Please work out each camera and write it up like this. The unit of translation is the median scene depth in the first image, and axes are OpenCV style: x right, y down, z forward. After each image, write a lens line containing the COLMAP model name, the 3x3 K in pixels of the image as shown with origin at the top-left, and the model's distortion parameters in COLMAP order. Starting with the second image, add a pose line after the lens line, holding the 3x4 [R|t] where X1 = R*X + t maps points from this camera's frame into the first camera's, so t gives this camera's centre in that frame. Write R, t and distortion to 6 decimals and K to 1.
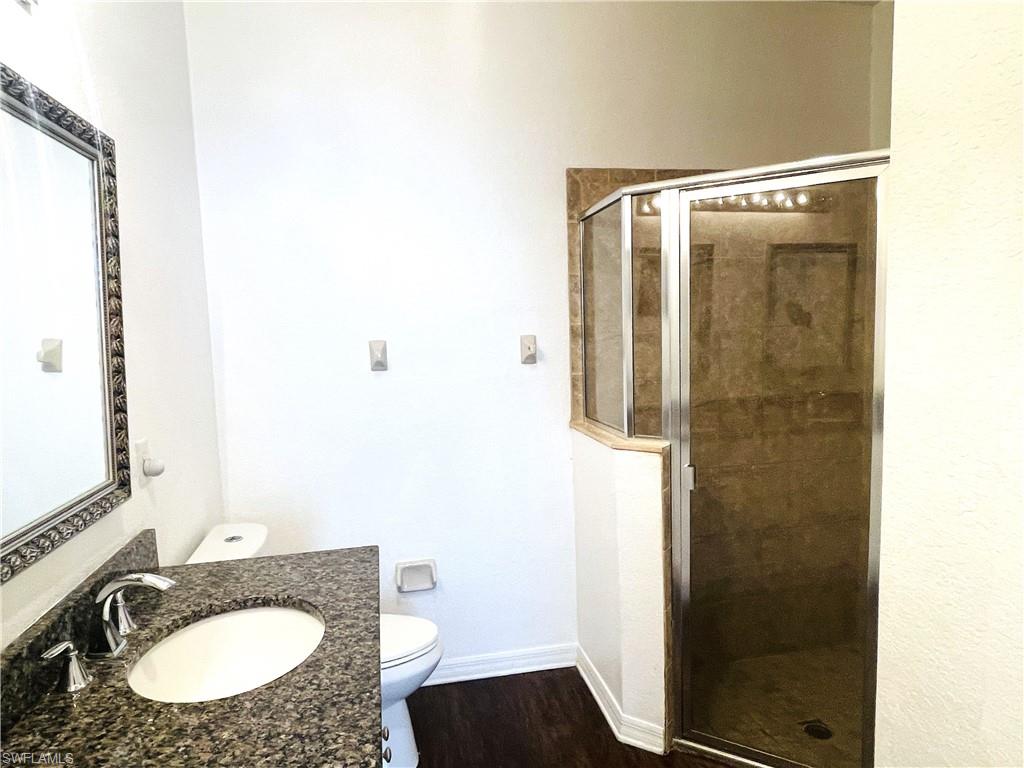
lens RADIAL K [[648.5, 0, 513.8], [0, 648.5, 387.9], [0, 0, 1]] dist [0.004851, -0.014457]
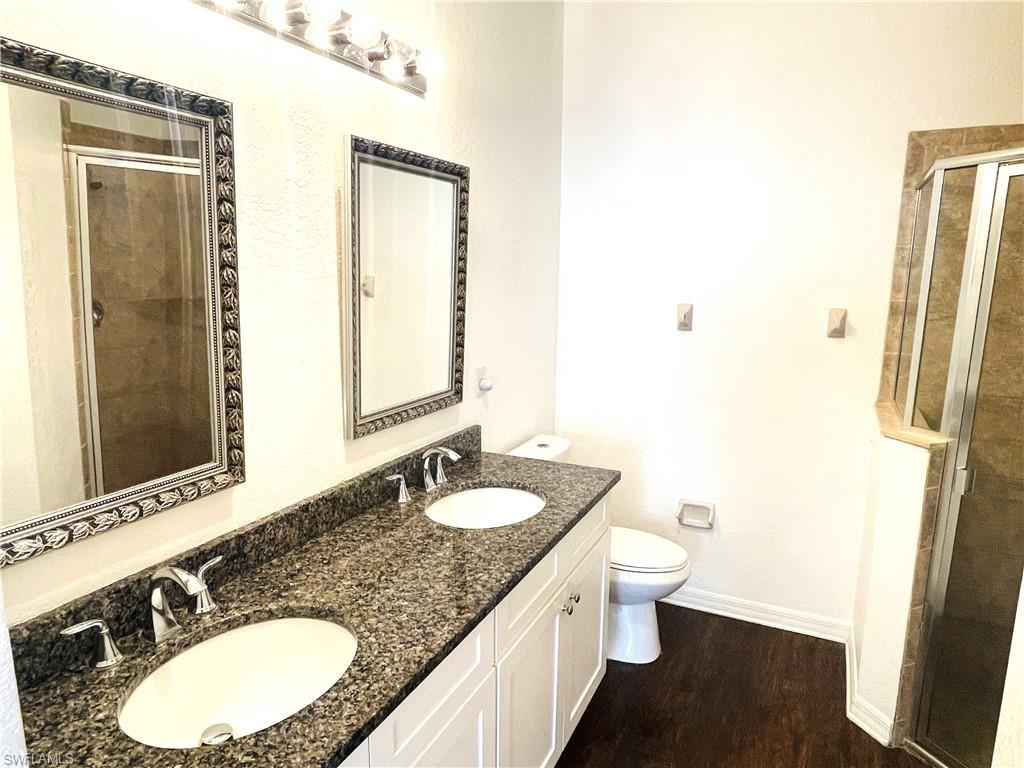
lens RADIAL K [[648.5, 0, 513.8], [0, 648.5, 387.9], [0, 0, 1]] dist [0.004851, -0.014457]
pose [[0.798355, 0.150151, -0.583167, 0.355476], [-0.096010, 0.987765, 0.122888, -0.057968], [0.594484, -0.042118, 0.803004, -0.148217]]
